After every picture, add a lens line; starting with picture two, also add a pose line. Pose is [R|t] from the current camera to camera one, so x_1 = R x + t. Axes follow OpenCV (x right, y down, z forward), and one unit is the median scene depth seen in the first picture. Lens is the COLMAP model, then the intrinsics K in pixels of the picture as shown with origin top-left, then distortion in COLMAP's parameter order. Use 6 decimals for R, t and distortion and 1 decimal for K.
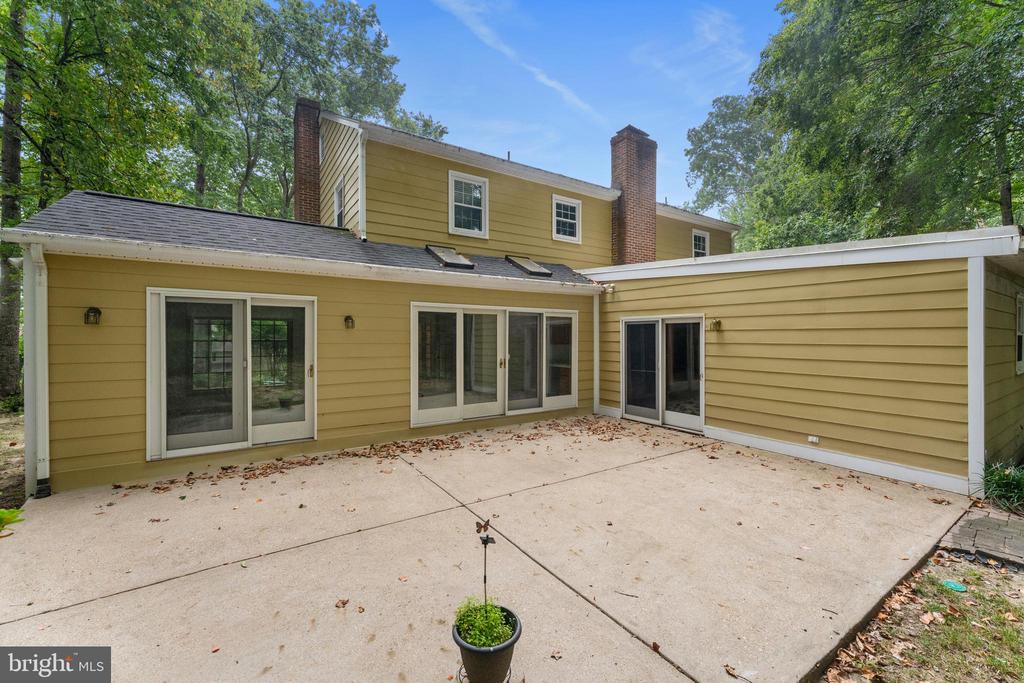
lens RADIAL K [[419.9, 0, 512.0], [0, 419.9, 341.5], [0, 0, 1]] dist [0.006821, 0.000286]
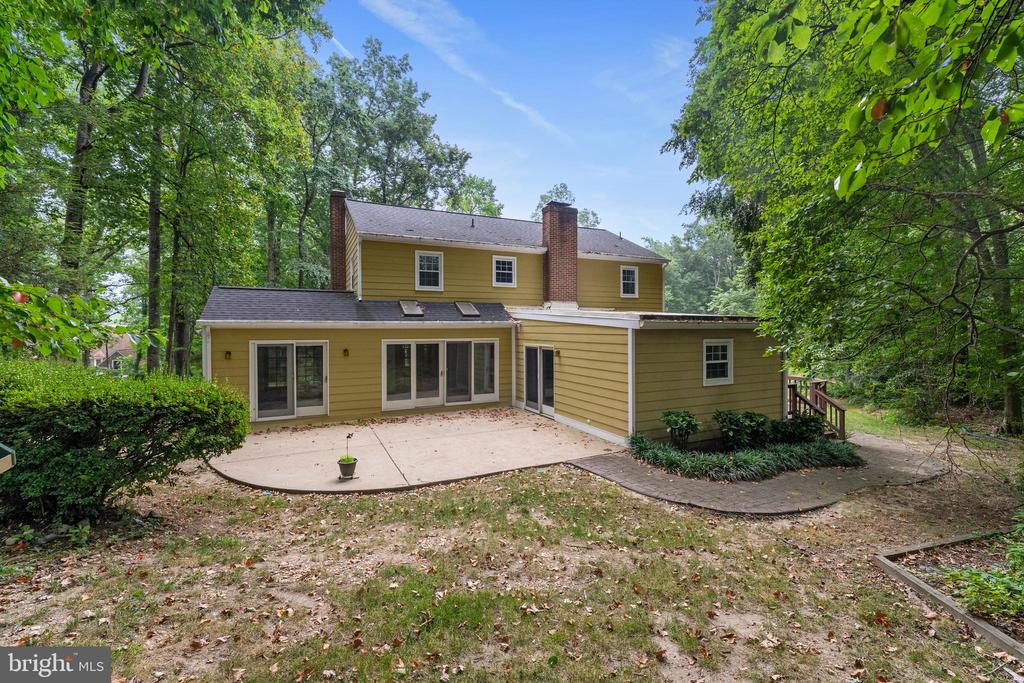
lens RADIAL K [[436.4, 0, 510.9], [0, 436.4, 335.6], [0, 0, 1]] dist [-0.000638, -0.000120]
pose [[0.990953, -0.002967, -0.134175, 0.464870], [0.003540, 0.999986, 0.004033, -0.100334], [0.134161, -0.004471, 0.990949, -0.633191]]
